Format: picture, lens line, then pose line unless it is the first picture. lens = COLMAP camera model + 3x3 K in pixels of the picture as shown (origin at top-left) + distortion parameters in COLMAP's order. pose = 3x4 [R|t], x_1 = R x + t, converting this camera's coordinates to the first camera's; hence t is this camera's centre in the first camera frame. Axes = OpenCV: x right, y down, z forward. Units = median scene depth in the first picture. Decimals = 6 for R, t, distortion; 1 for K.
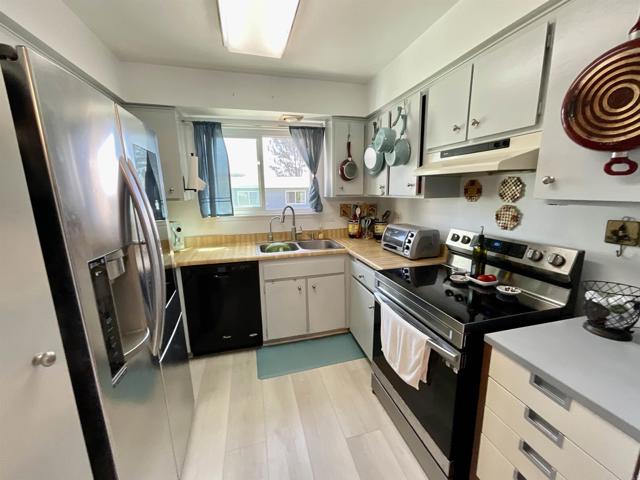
lens RADIAL K [[259.4, 0, 323.1], [0, 259.4, 240.1], [0, 0, 1]] dist [-0.003572, 0.000200]
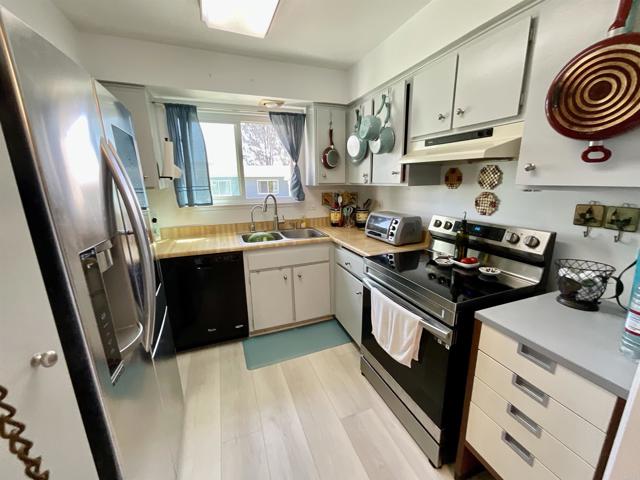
lens RADIAL K [[259.4, 0, 323.2], [0, 259.4, 239.5], [0, 0, 1]] dist [-0.003572, 0.000200]
pose [[0.994709, -0.022188, 0.100312, -0.053918], [0.018491, 0.999121, 0.037633, 0.006737], [-0.101059, -0.035579, 0.994244, 0.002344]]
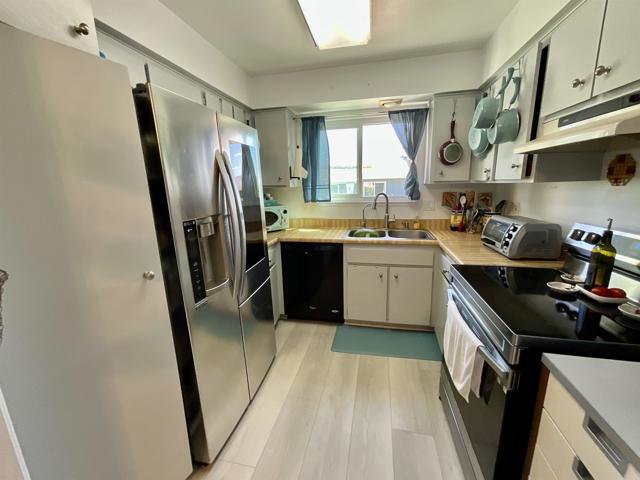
lens RADIAL K [[259.4, 0, 322.0], [0, 259.4, 239.5], [0, 0, 1]] dist [-0.003572, 0.000200]
pose [[0.887828, 0.088452, -0.451594, 0.185302], [-0.074562, 0.996036, 0.048502, 0.020721], [0.454094, -0.009389, 0.890904, 0.010921]]
